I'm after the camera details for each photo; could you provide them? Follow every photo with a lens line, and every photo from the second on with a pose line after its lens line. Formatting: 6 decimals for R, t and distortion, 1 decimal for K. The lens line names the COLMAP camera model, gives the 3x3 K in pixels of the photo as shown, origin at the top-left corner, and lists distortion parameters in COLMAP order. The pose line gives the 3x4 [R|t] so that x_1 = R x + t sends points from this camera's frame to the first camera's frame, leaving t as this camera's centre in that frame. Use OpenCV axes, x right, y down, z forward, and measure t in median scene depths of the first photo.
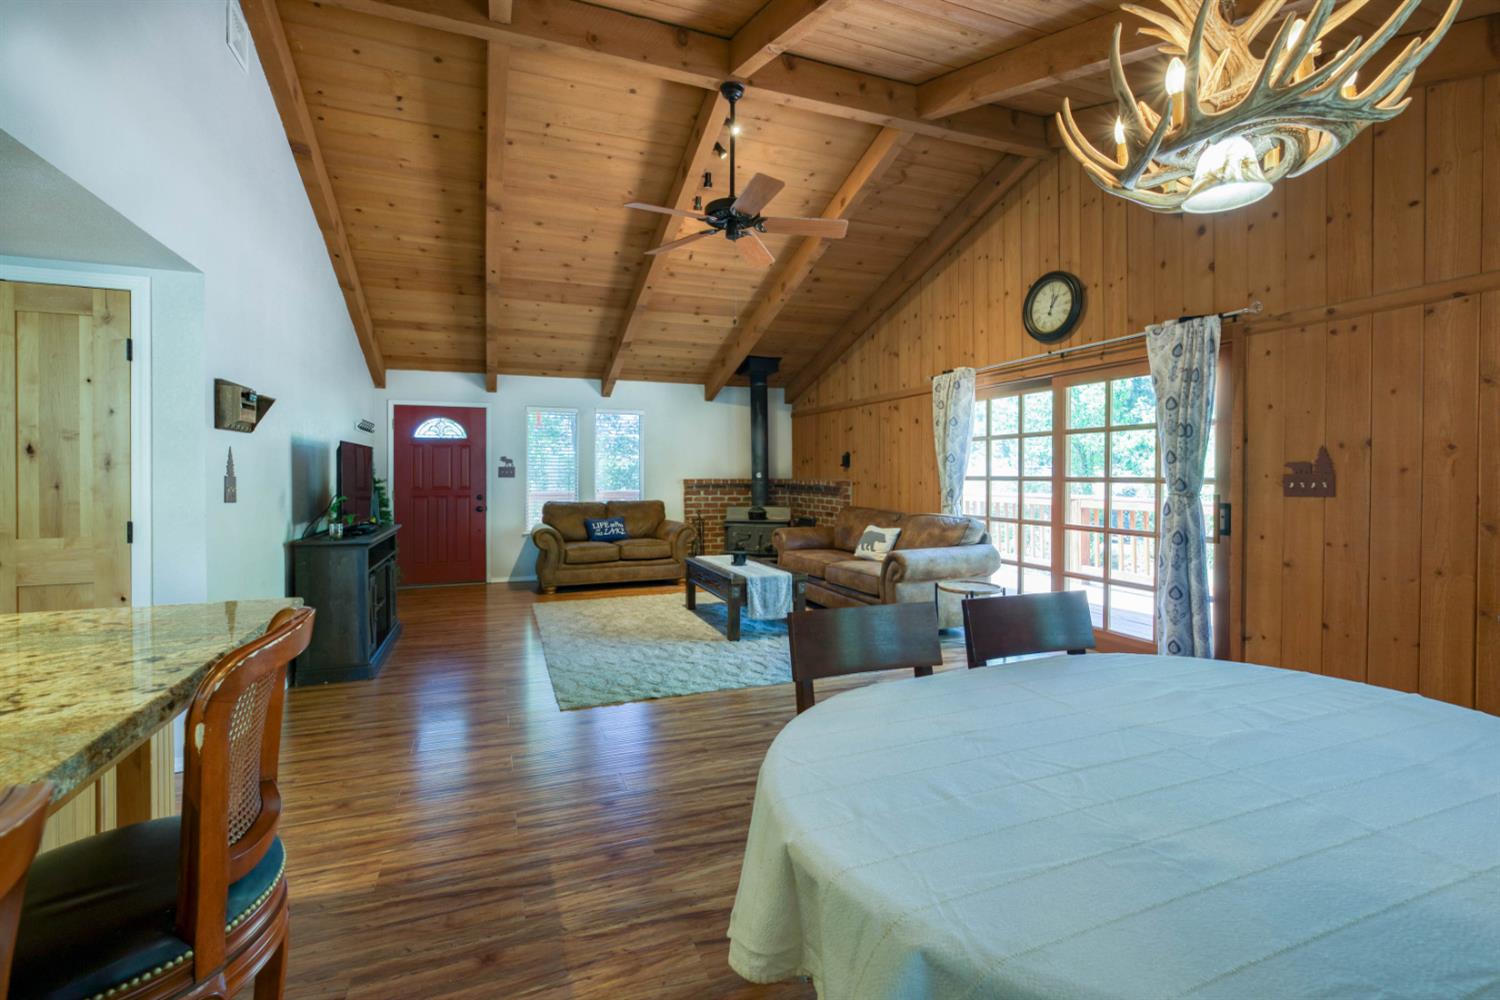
lens RADIAL K [[643.7, 0, 741.9], [0, 643.7, 480.5], [0, 0, 1]] dist [-0.011275, -0.000043]
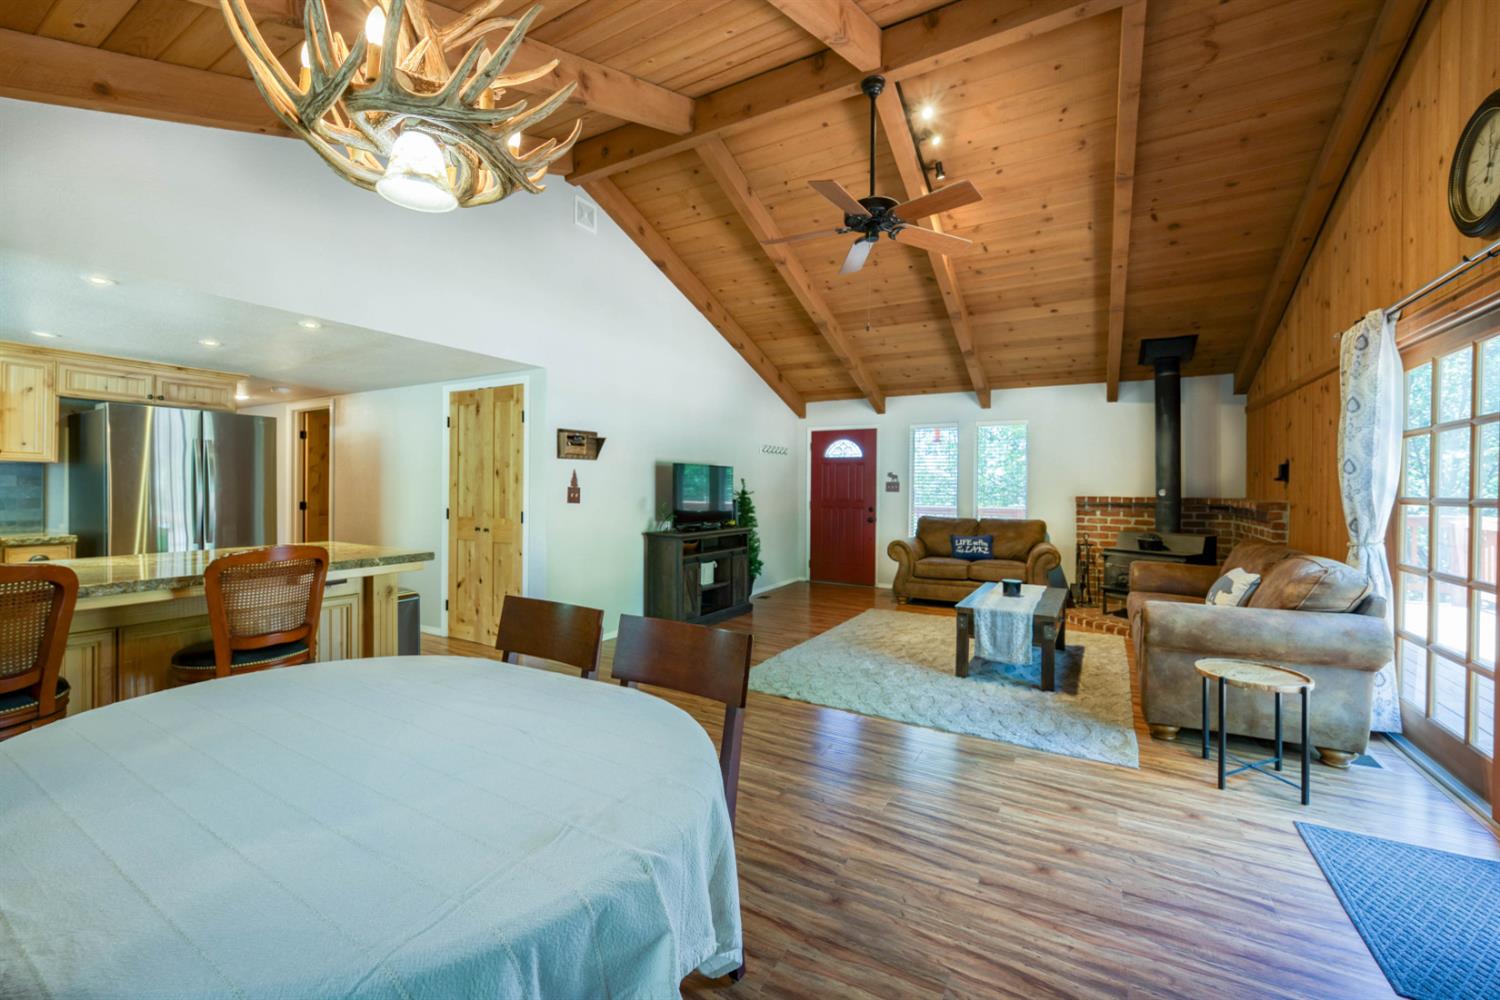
lens RADIAL K [[640.5, 0, 747.3], [0, 640.5, 492.8], [0, 0, 1]] dist [-0.002031, -0.000025]
pose [[0.619967, 0.012678, -0.784525, 0.396747], [-0.016862, 0.999854, 0.002832, -0.002320], [0.784447, 0.011473, 0.620090, 0.172894]]
